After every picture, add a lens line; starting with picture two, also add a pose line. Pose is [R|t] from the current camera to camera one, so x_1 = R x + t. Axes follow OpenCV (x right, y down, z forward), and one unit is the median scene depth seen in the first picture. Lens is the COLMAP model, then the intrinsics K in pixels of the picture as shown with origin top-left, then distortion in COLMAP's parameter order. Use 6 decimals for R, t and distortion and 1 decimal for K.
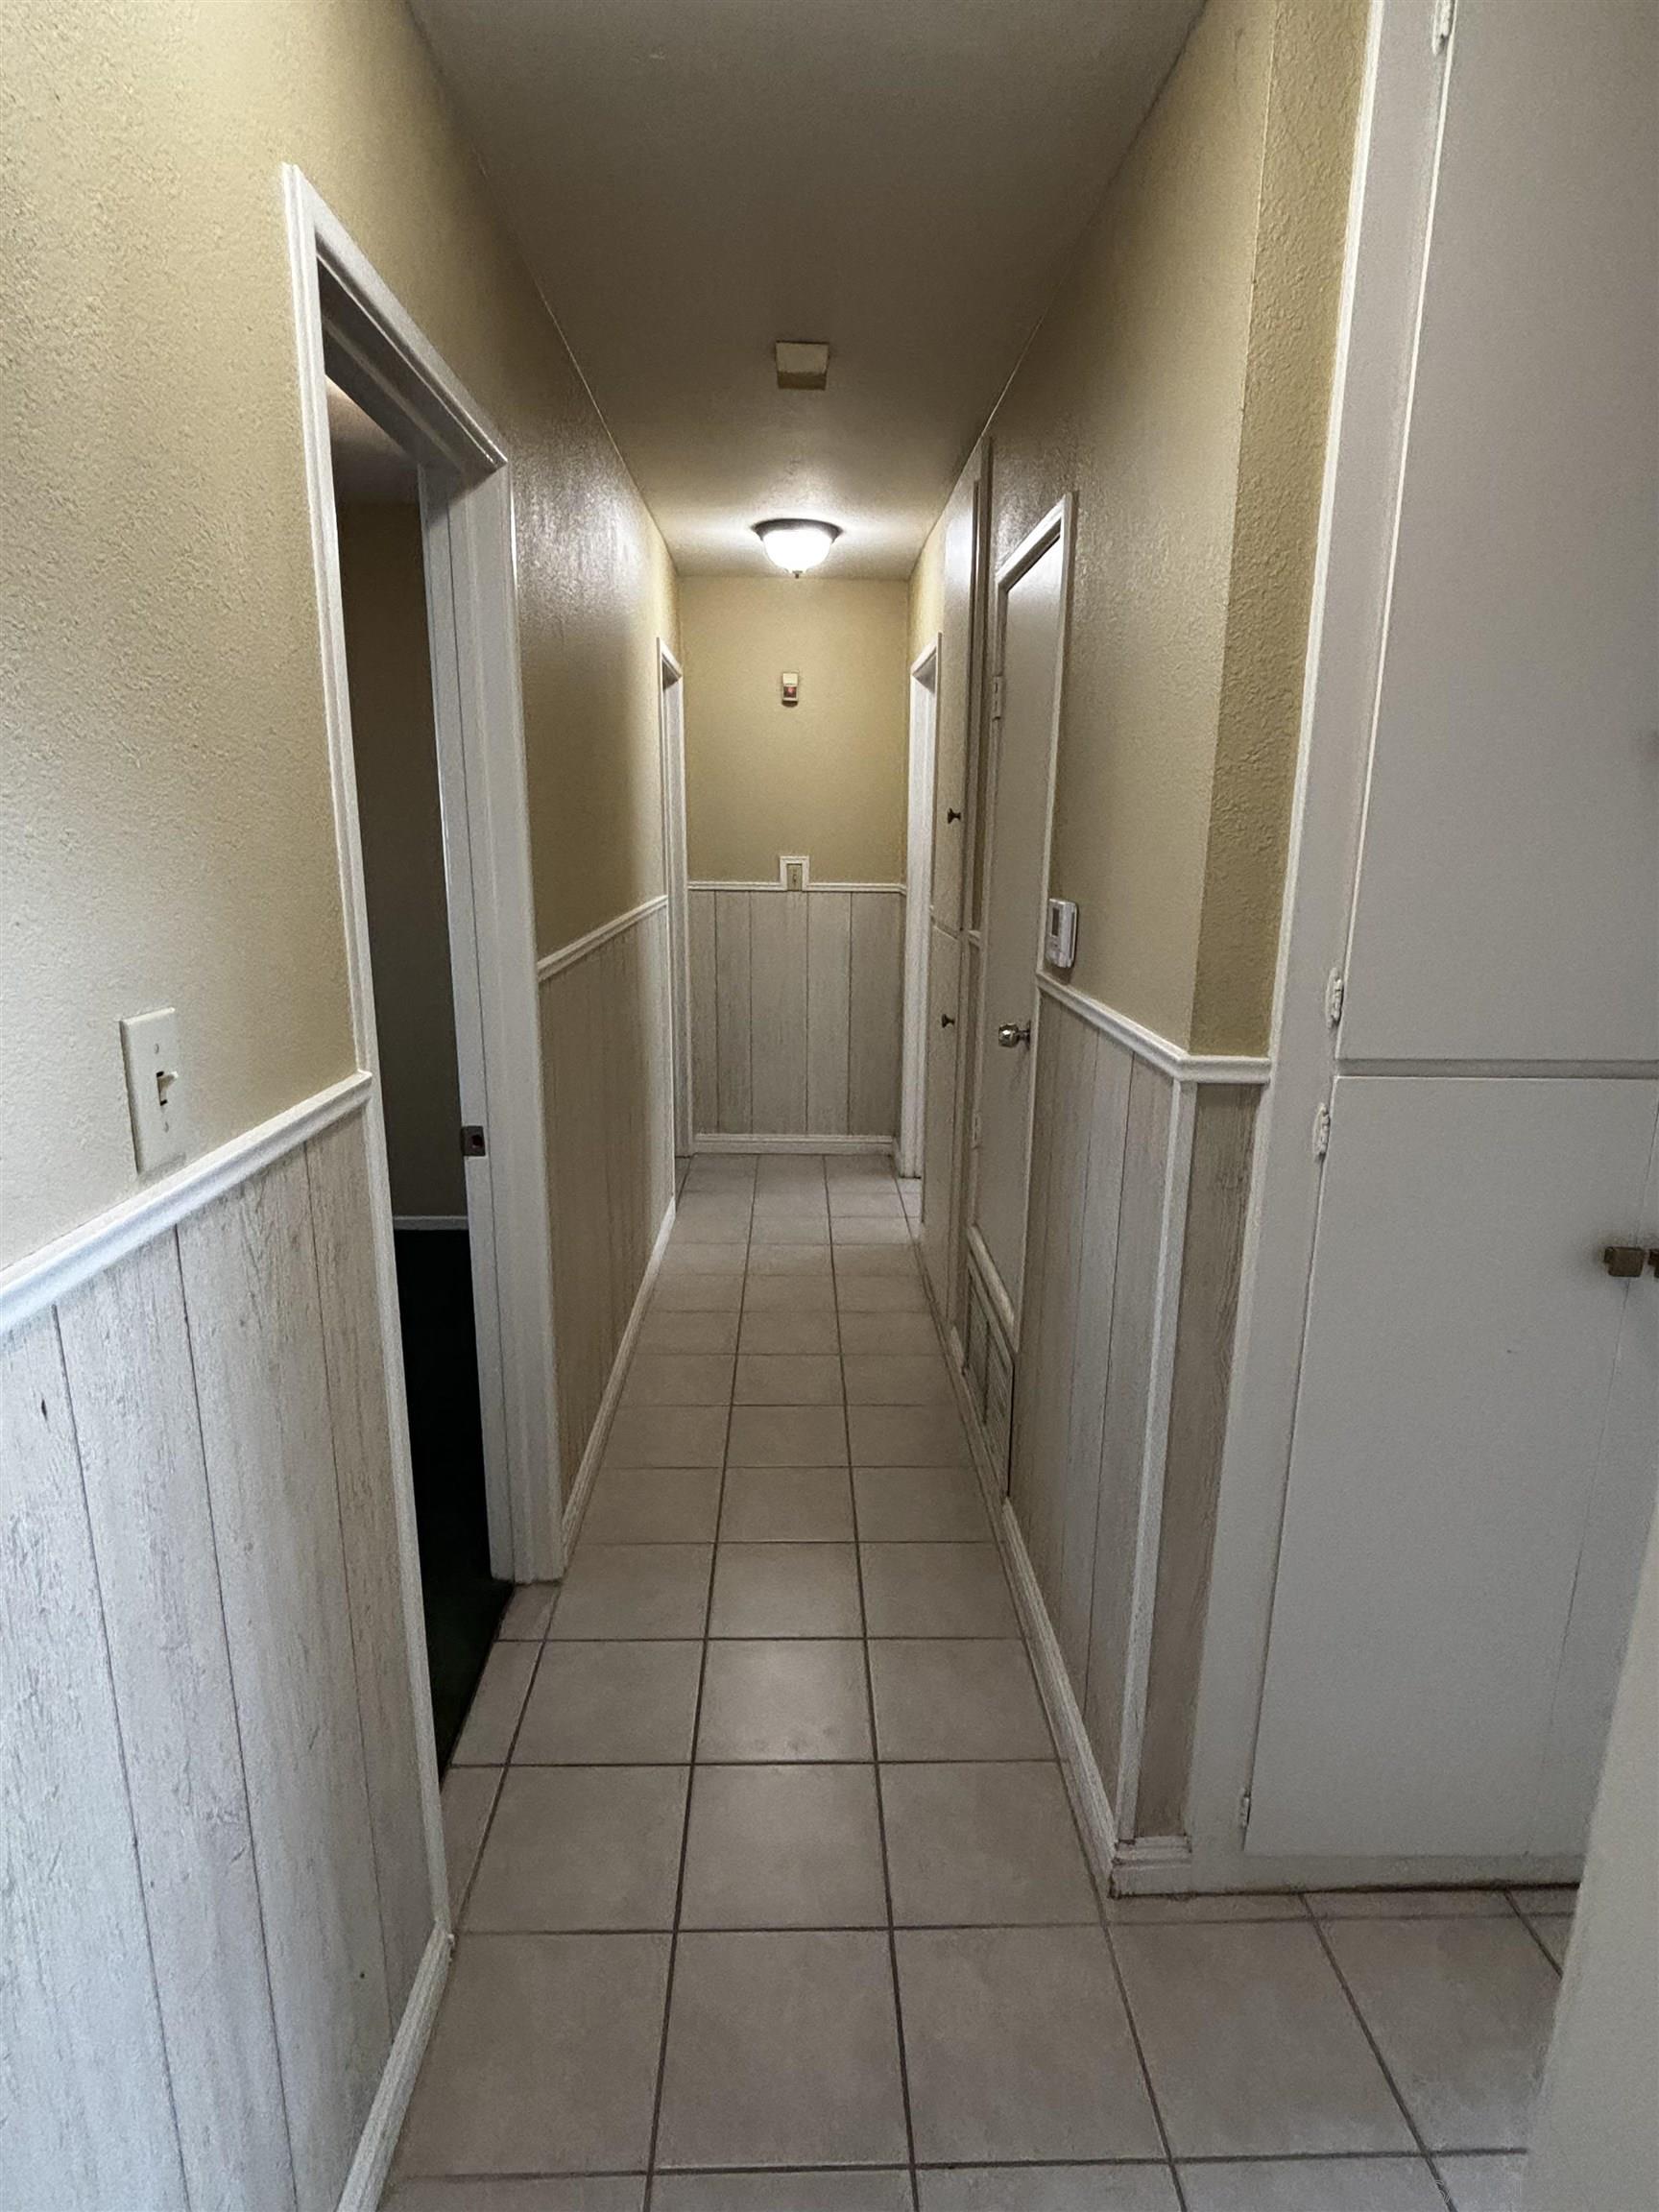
lens RADIAL K [[1188.4, 0, 827.7], [0, 1188.4, 1107.7], [0, 0, 1]] dist [0.009058, -0.003781]
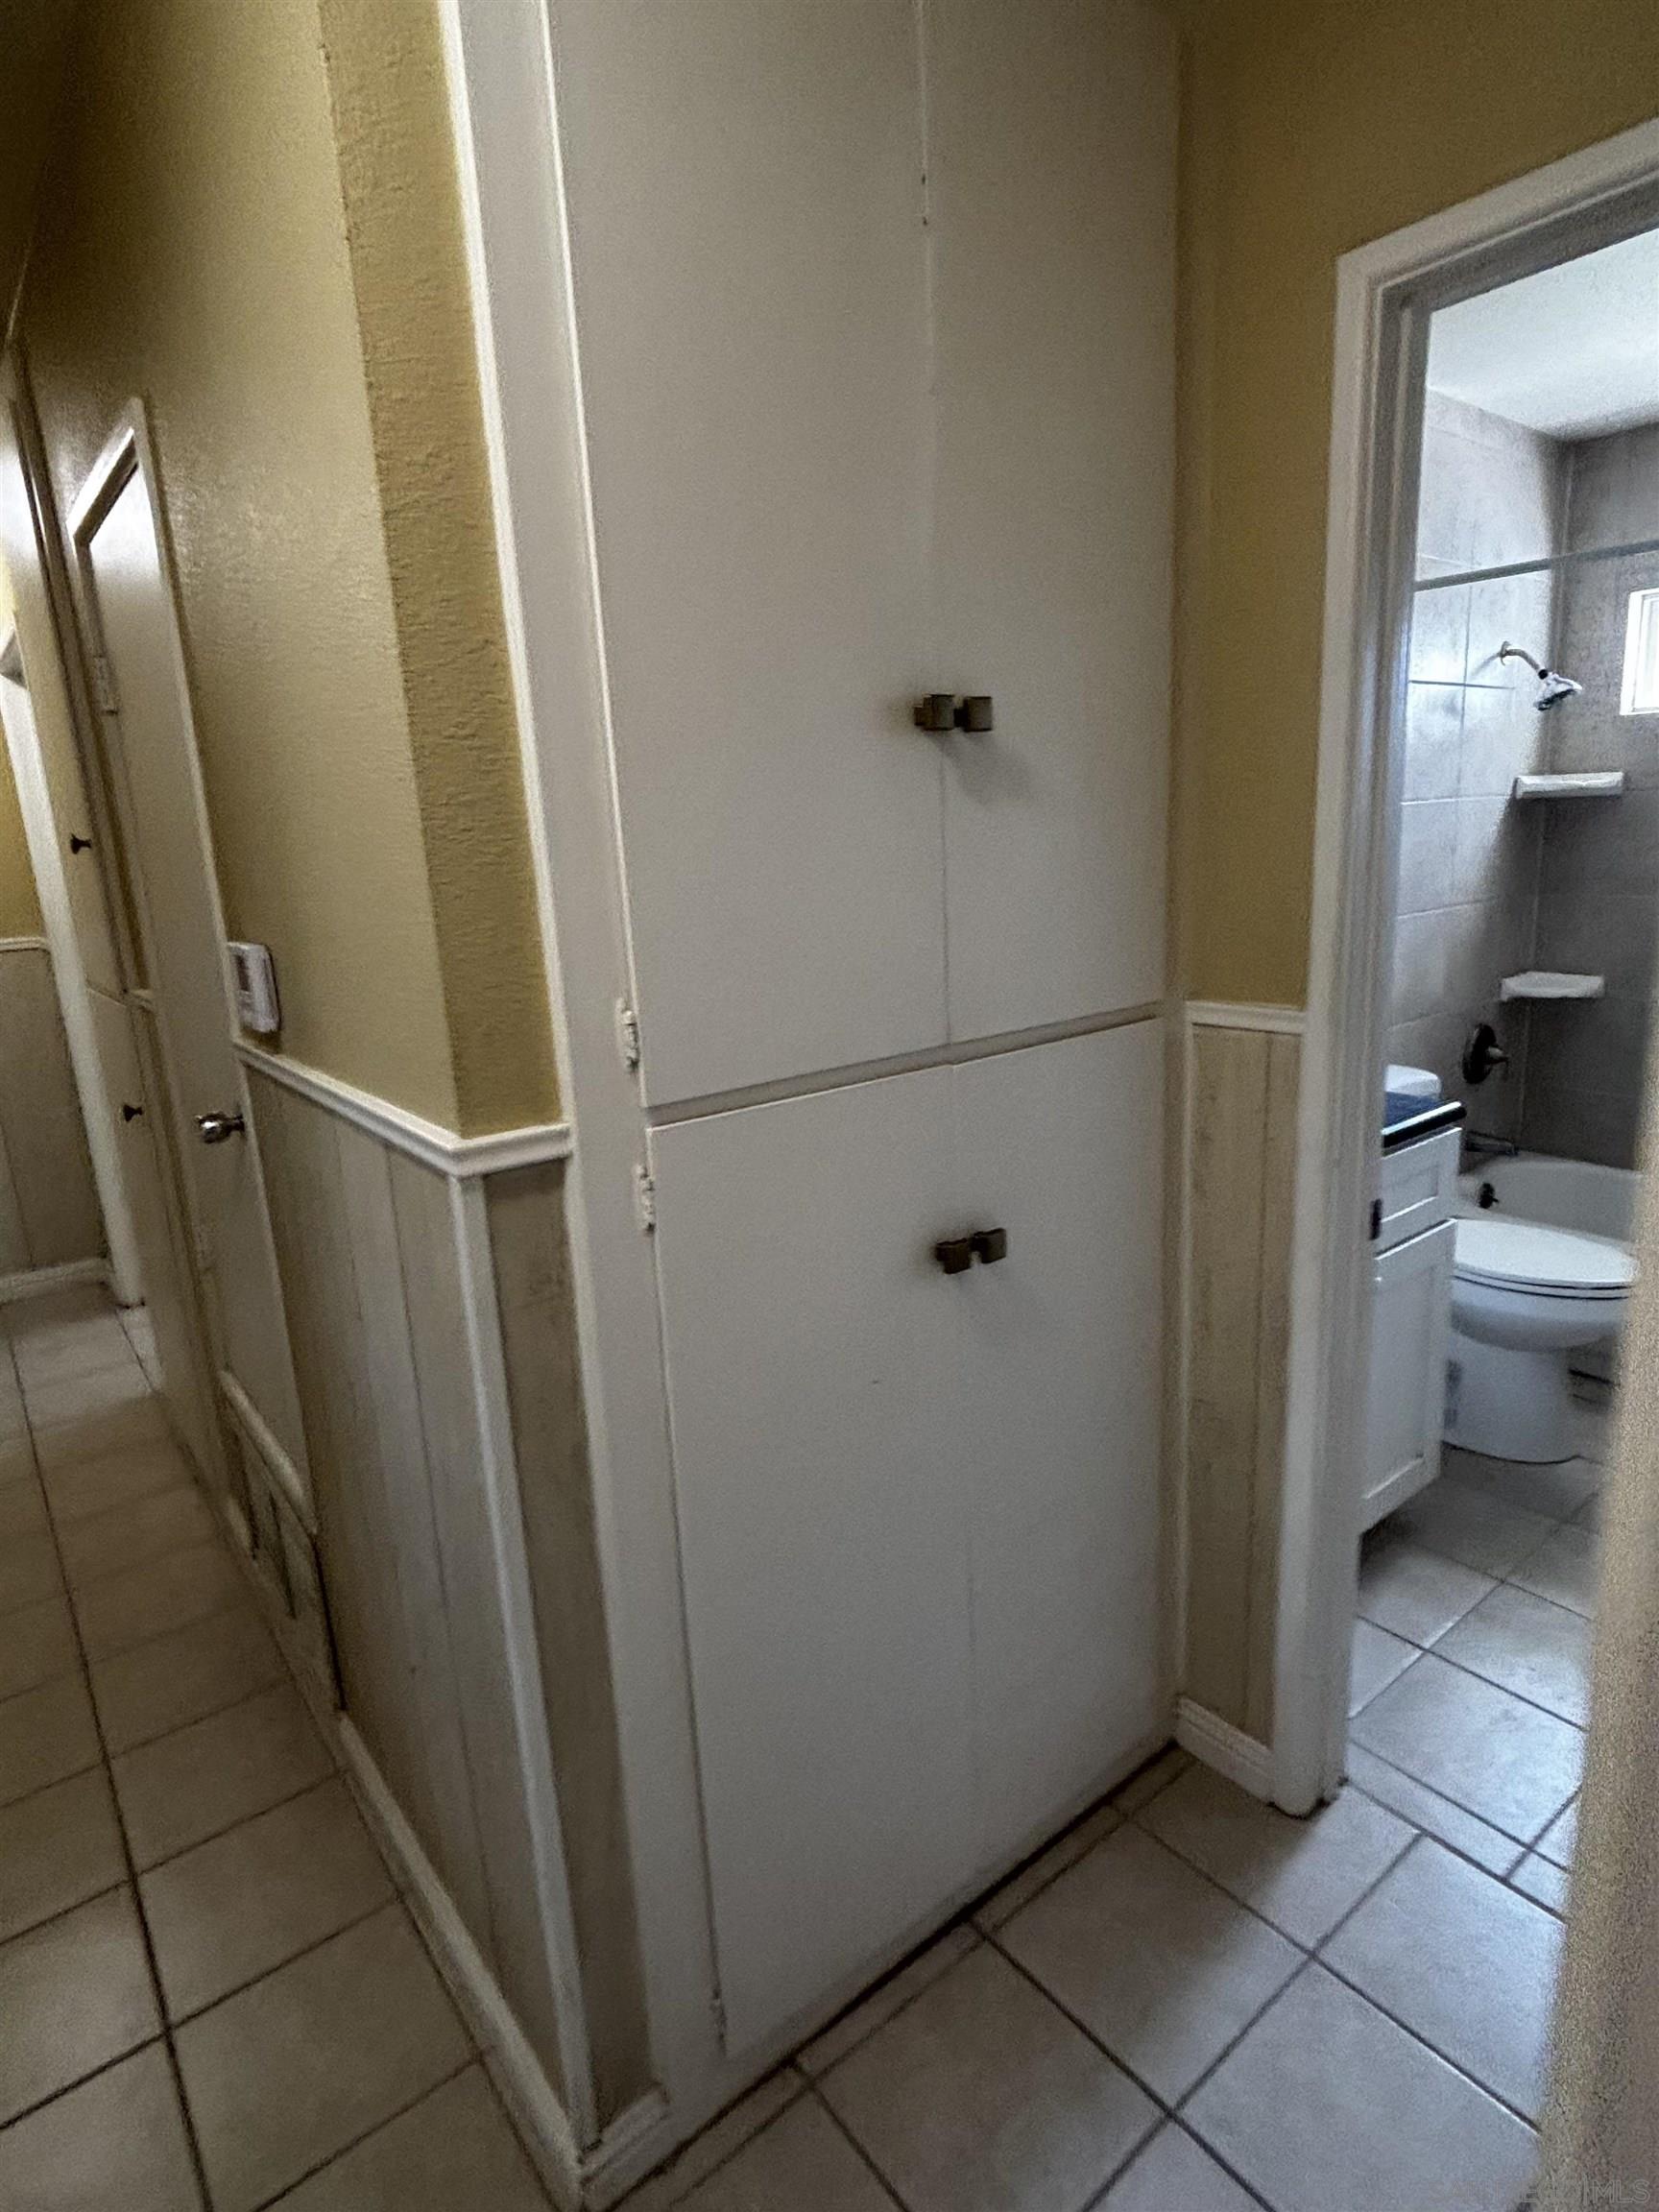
lens RADIAL K [[1188.4, 0, 842.0], [0, 1188.4, 1096.0], [0, 0, 1]] dist [0.009058, -0.003781]
pose [[0.803948, -0.184747, 0.565275, 0.059220], [0.196859, 0.979608, 0.040184, -0.038420], [-0.561172, 0.078974, 0.823923, 0.186888]]
